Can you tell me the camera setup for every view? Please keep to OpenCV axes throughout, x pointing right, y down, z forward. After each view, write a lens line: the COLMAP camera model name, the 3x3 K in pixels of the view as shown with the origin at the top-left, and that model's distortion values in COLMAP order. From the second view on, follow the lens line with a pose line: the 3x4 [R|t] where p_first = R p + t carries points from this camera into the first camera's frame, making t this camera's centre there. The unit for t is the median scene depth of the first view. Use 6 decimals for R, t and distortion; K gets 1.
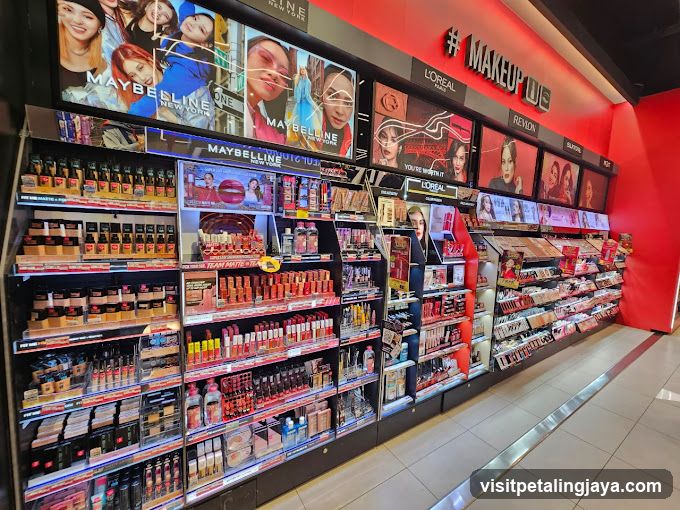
lens RADIAL K [[277.5, 0, 335.3], [0, 277.5, 258.7], [0, 0, 1]] dist [0.001792, -0.000635]
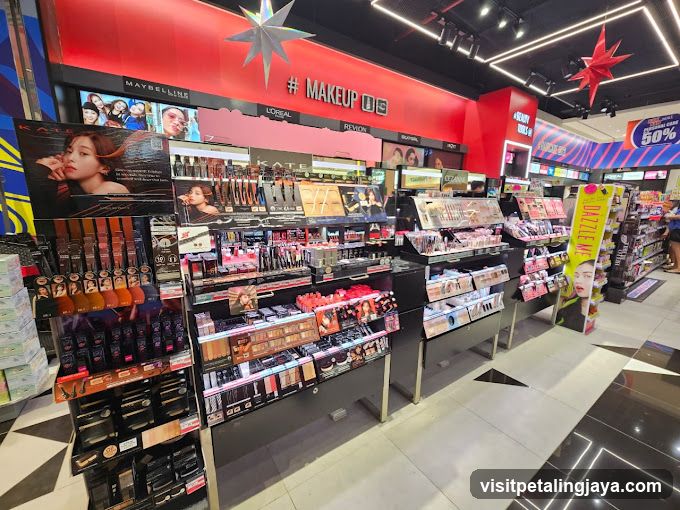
lens RADIAL K [[277.5, 0, 335.8], [0, 277.5, 254.5], [0, 0, 1]] dist [0.001792, -0.000635]
pose [[0.999900, -0.013384, -0.004551, 0.733168], [0.013775, 0.994802, 0.100892, 0.117242], [0.003177, -0.100945, 0.994887, -0.911024]]
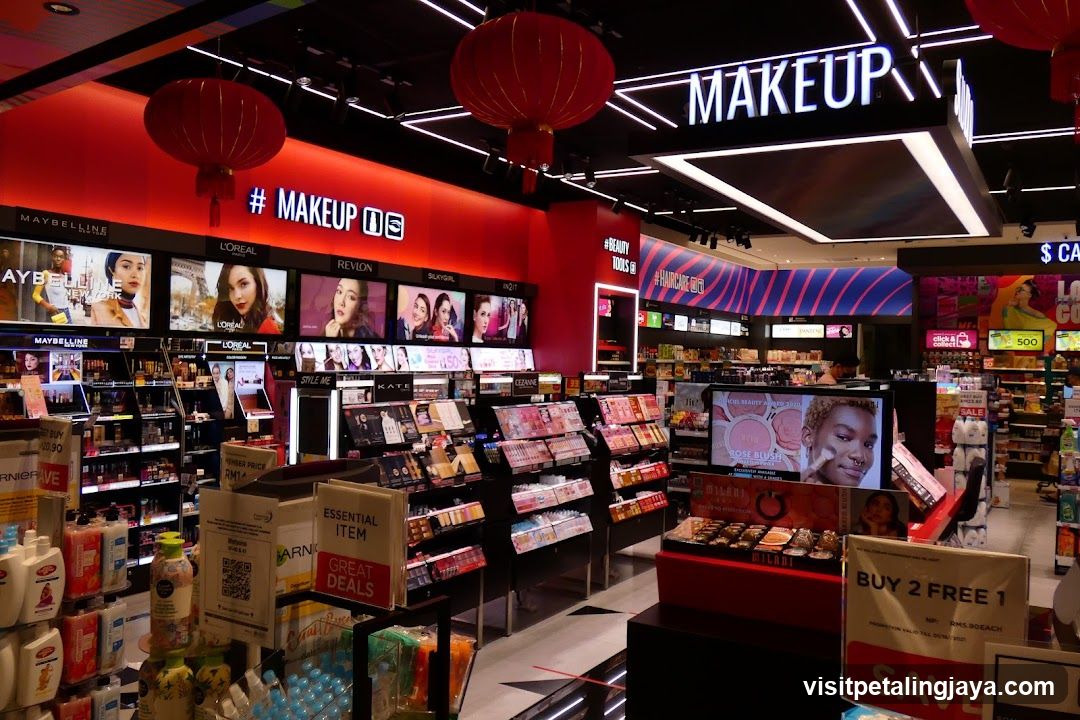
lens RADIAL K [[928.5, 0, 568.1], [0, 928.5, 360.3], [0, 0, 1]] dist [-0.004519, 0.003417]
pose [[0.895496, -0.010455, 0.444946, -0.078374], [0.043690, 0.996961, -0.064504, 0.075248], [-0.442920, 0.077203, 0.893231, -2.658876]]
